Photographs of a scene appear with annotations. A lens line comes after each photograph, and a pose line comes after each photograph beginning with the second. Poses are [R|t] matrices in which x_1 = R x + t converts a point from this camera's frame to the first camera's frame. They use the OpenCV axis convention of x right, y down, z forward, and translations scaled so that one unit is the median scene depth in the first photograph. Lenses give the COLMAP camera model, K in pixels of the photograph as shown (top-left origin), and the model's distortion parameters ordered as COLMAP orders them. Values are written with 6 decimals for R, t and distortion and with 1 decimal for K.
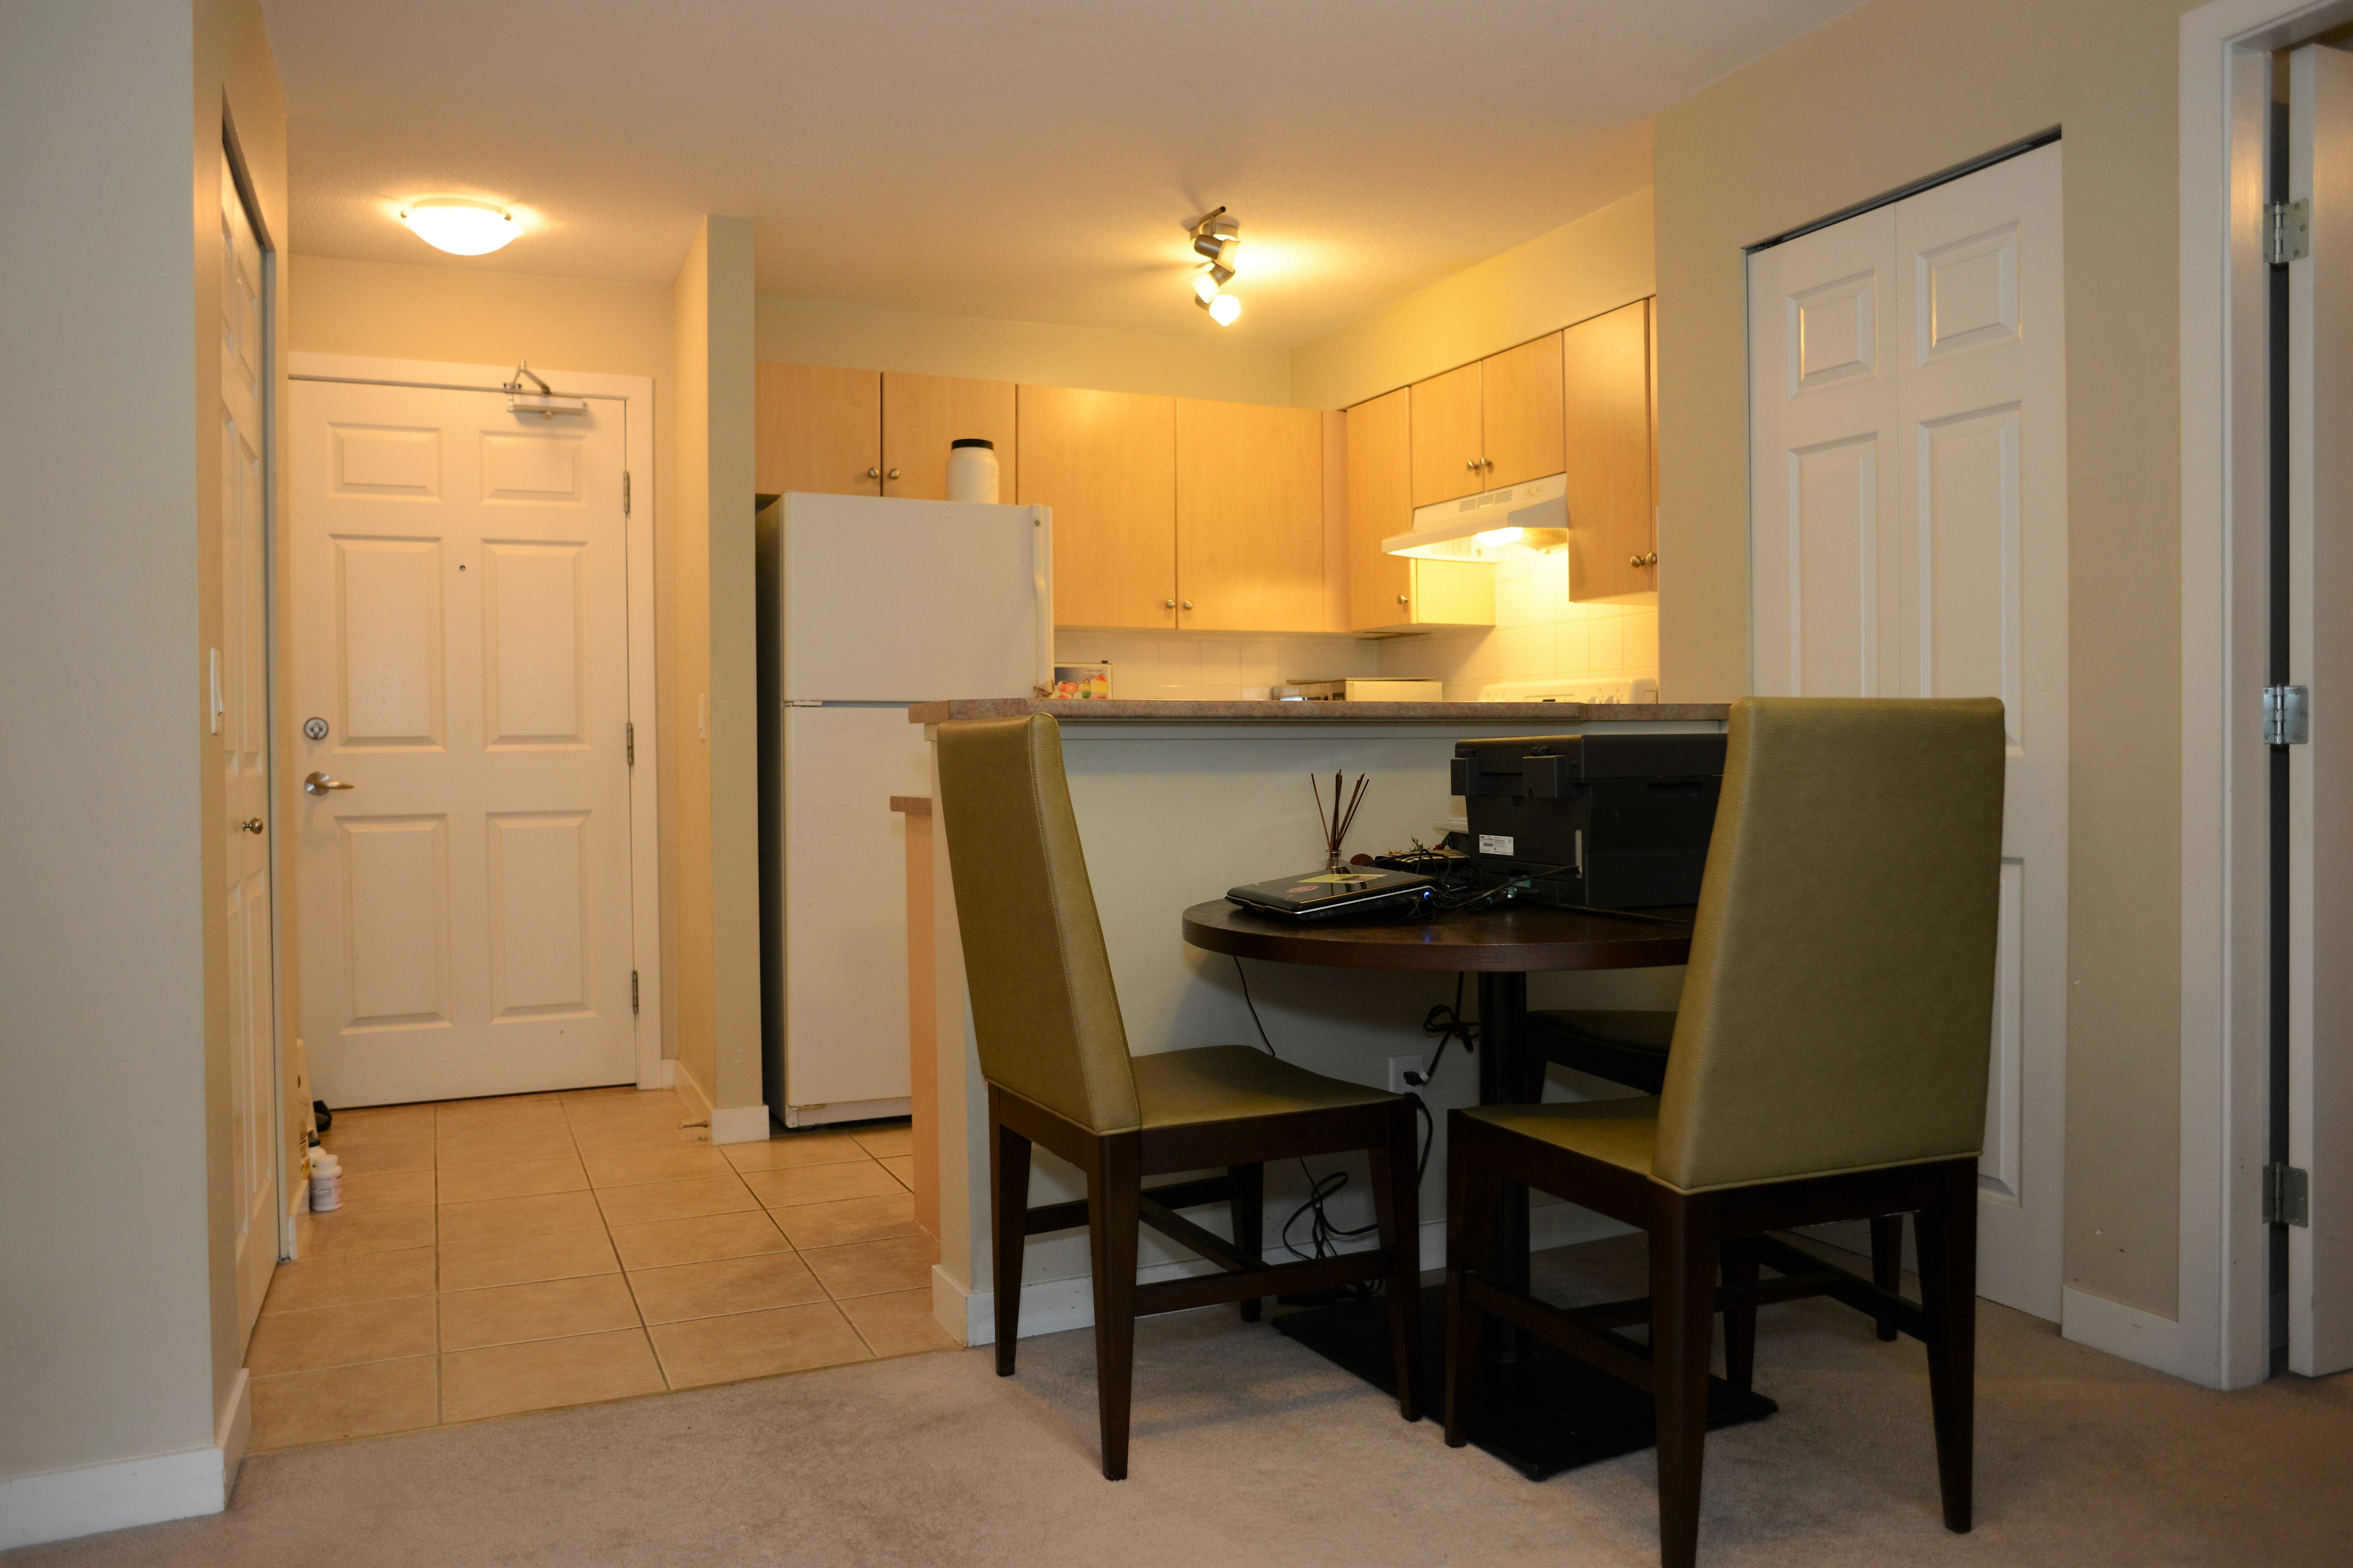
lens RADIAL K [[1645.1, 0, 1176.5], [0, 1645.1, 784.0], [0, 0, 1]] dist [-0.055783, 0.006211]
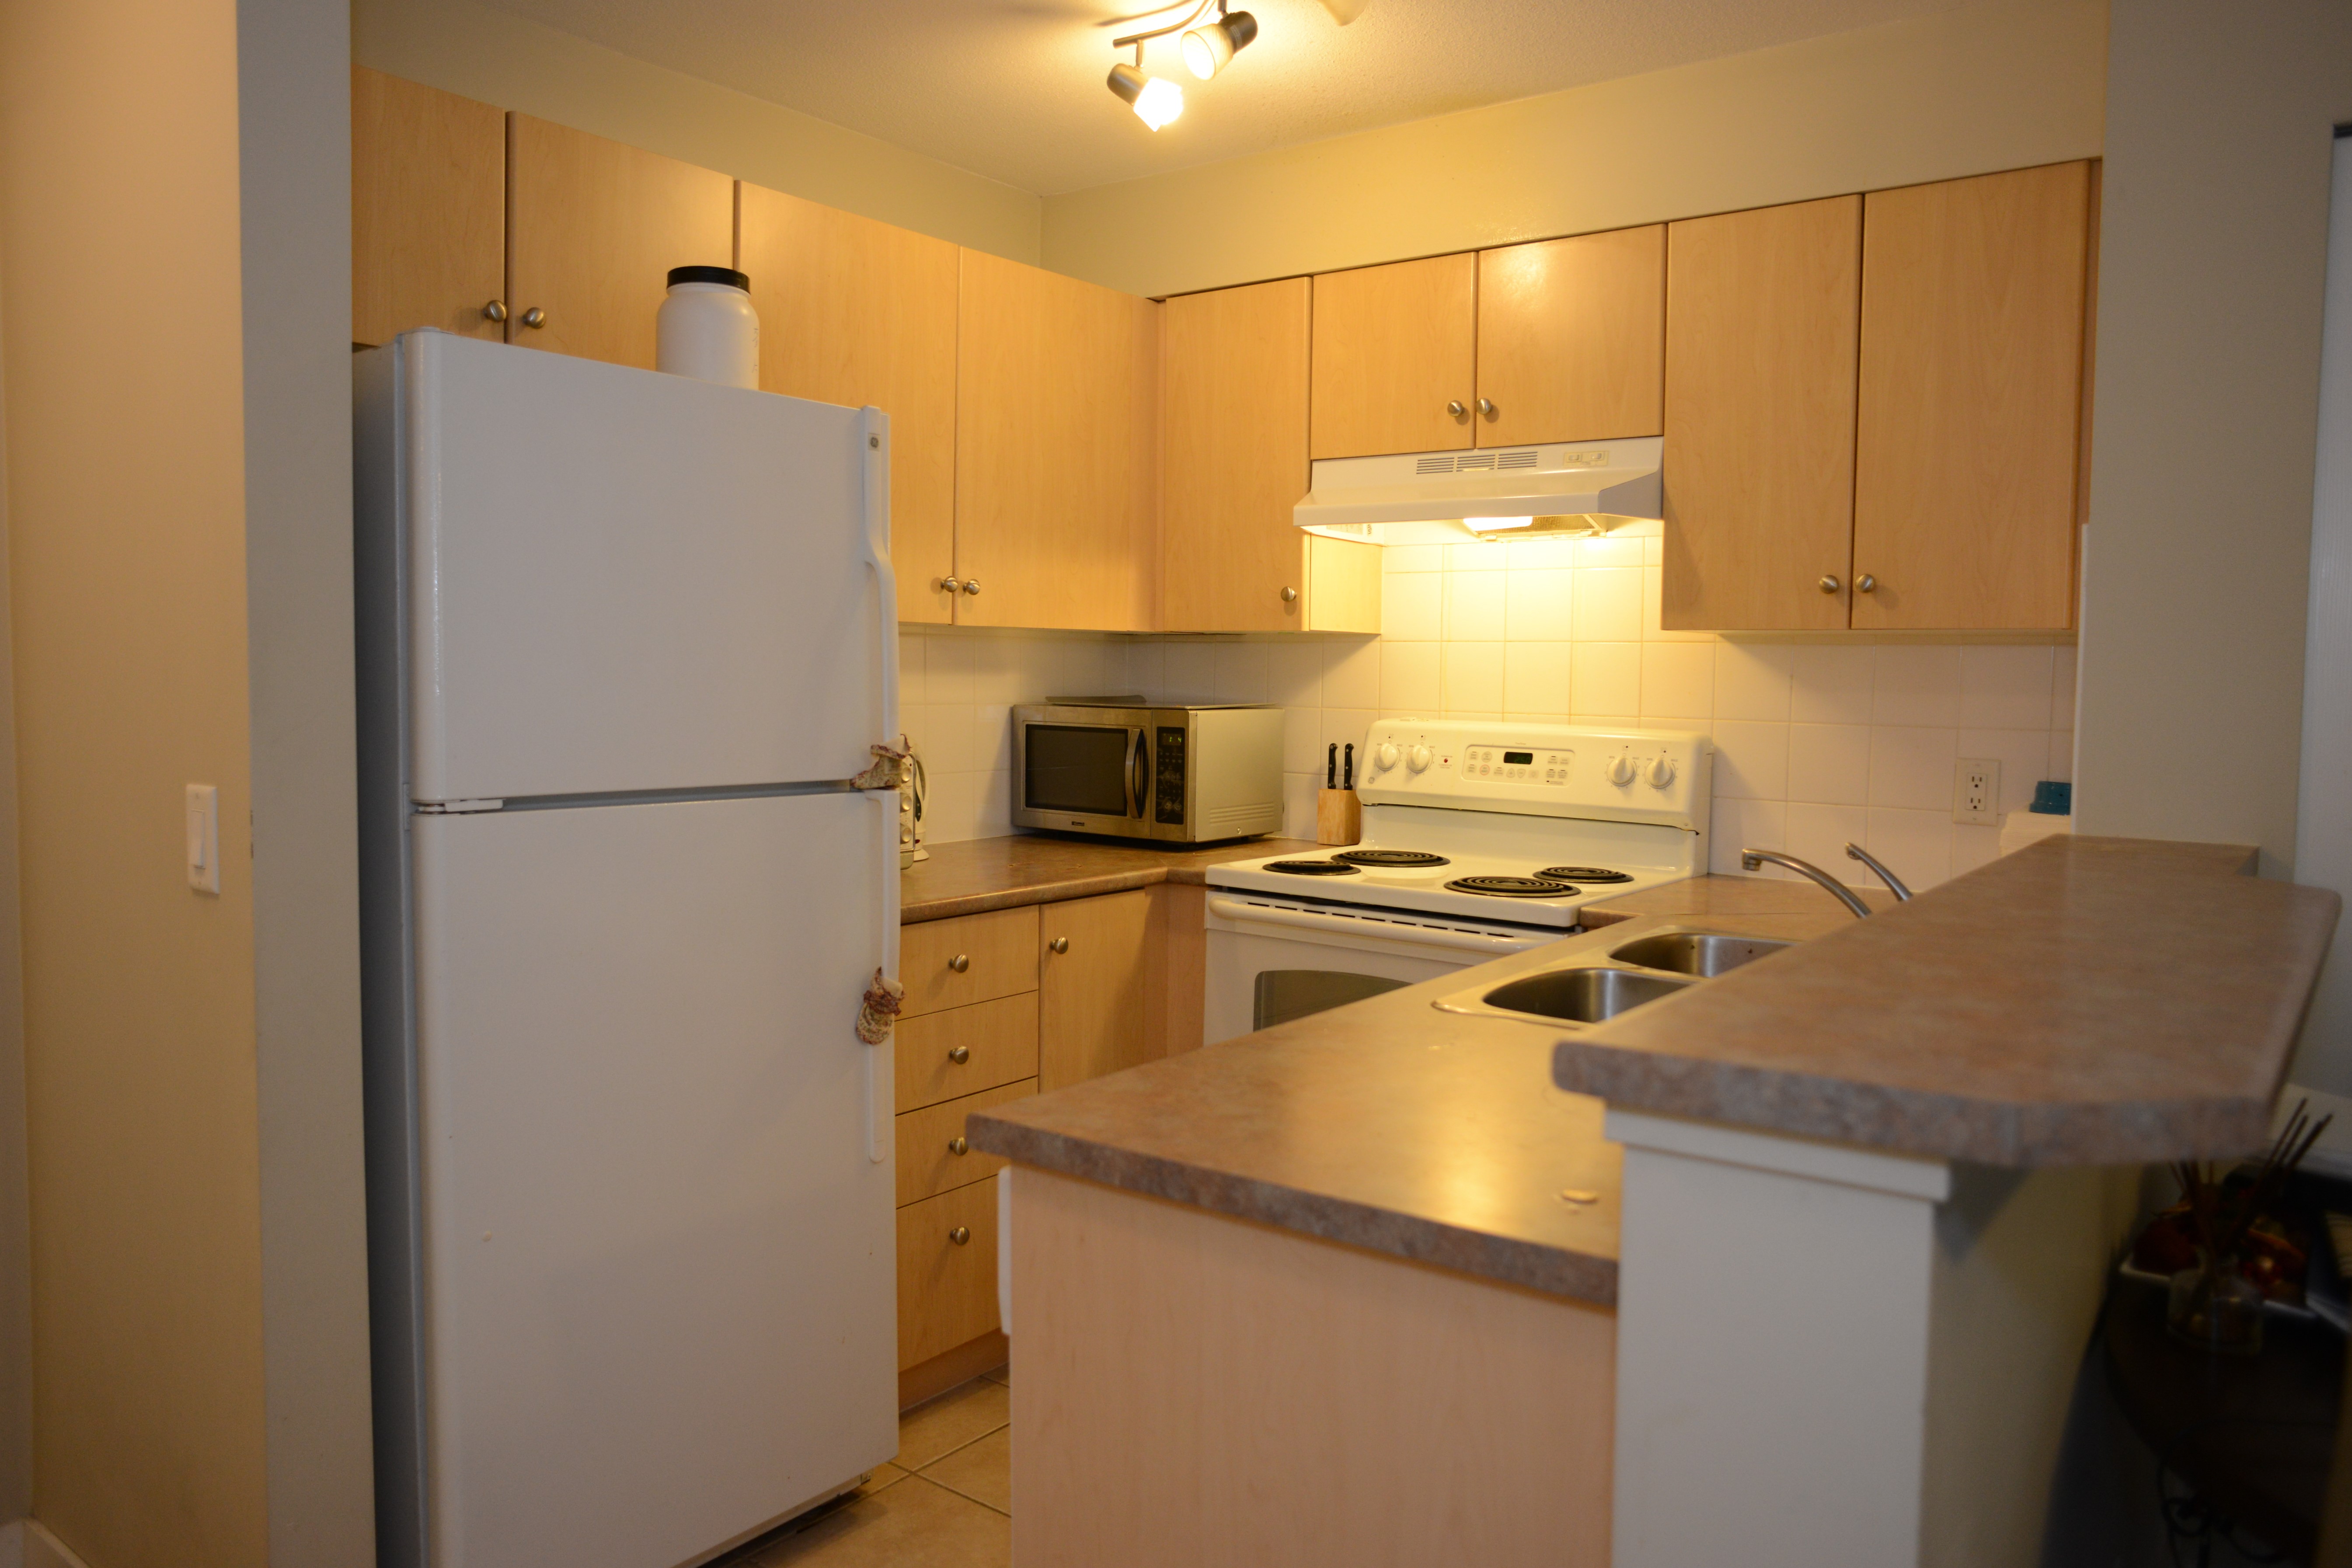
lens RADIAL K [[1644.3, 0, 1176.0], [0, 1644.3, 784.0], [0, 0, 1]] dist [-0.055783, 0.006211]
pose [[0.883218, -0.010515, 0.468845, -0.241303], [-0.013199, 0.998795, 0.047265, -0.072415], [-0.468777, -0.047934, 0.882015, 0.466117]]
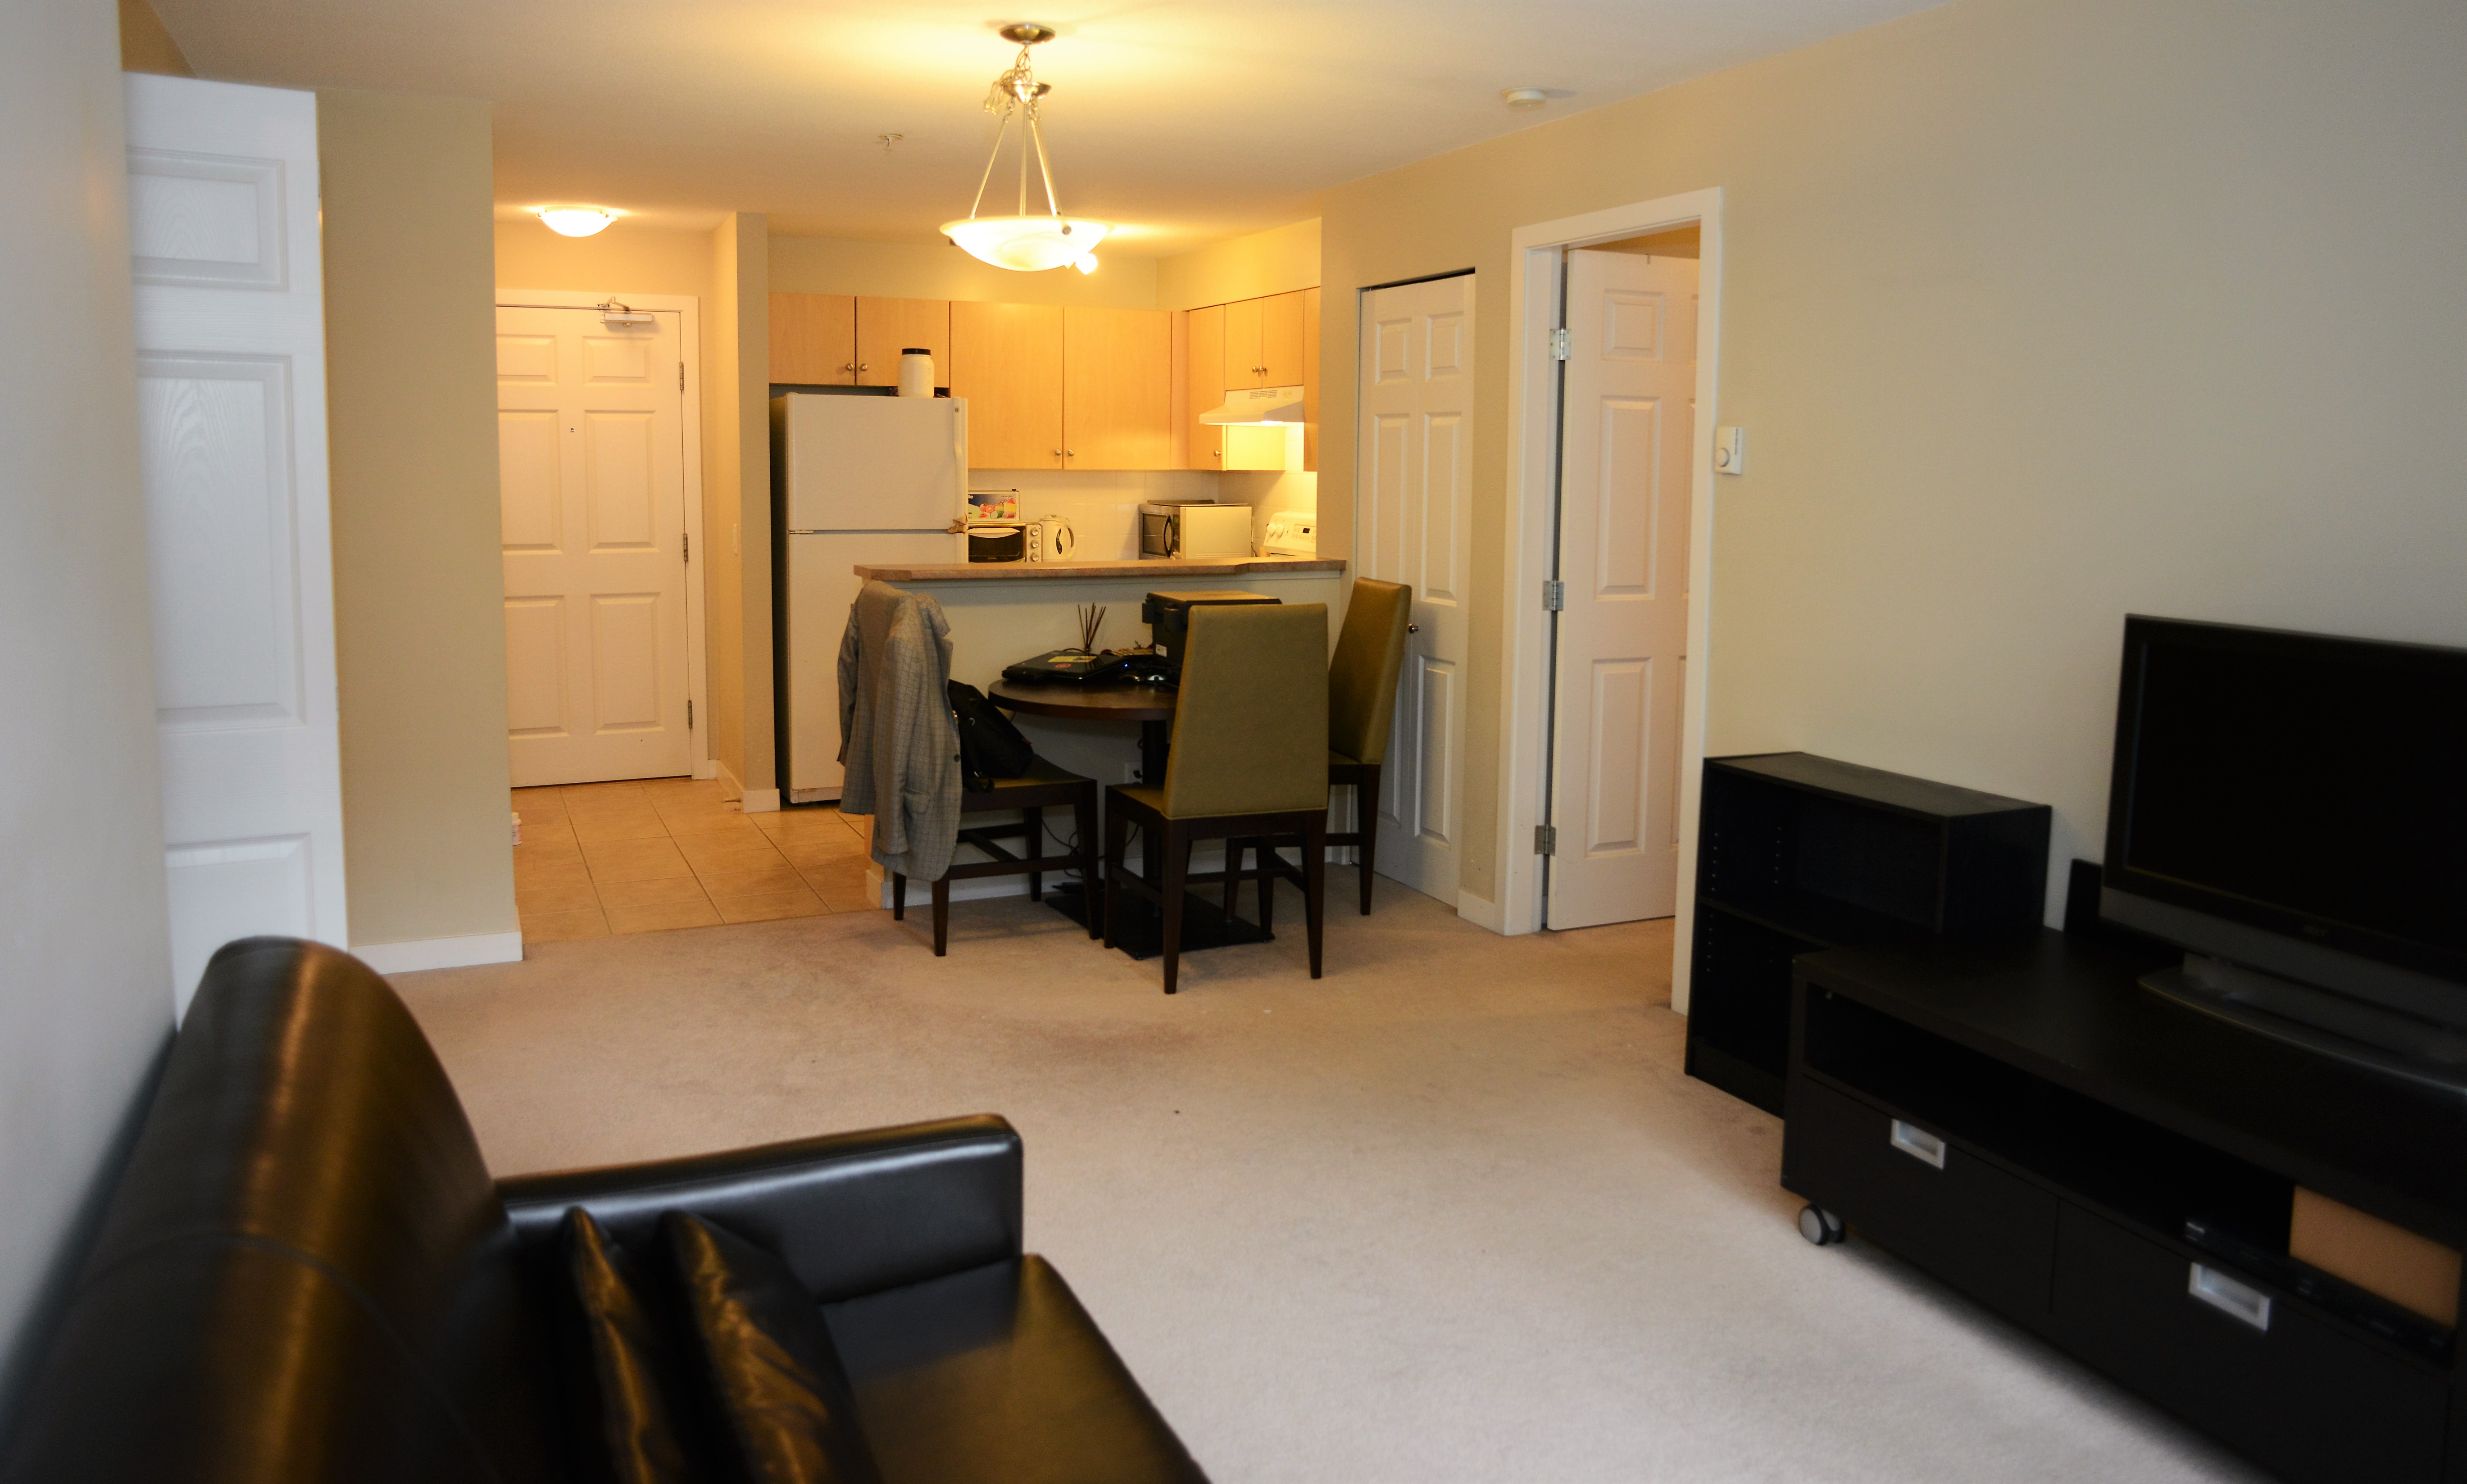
lens RADIAL K [[1644.2, 0, 1221.4], [0, 1644.2, 639.0], [0, 0, 1]] dist [-0.057945, -0.000261]
pose [[0.999748, 0.016338, 0.015375, 0.133844], [-0.017572, 0.996321, 0.083877, -0.077487], [-0.013948, -0.084126, 0.996358, -0.504197]]
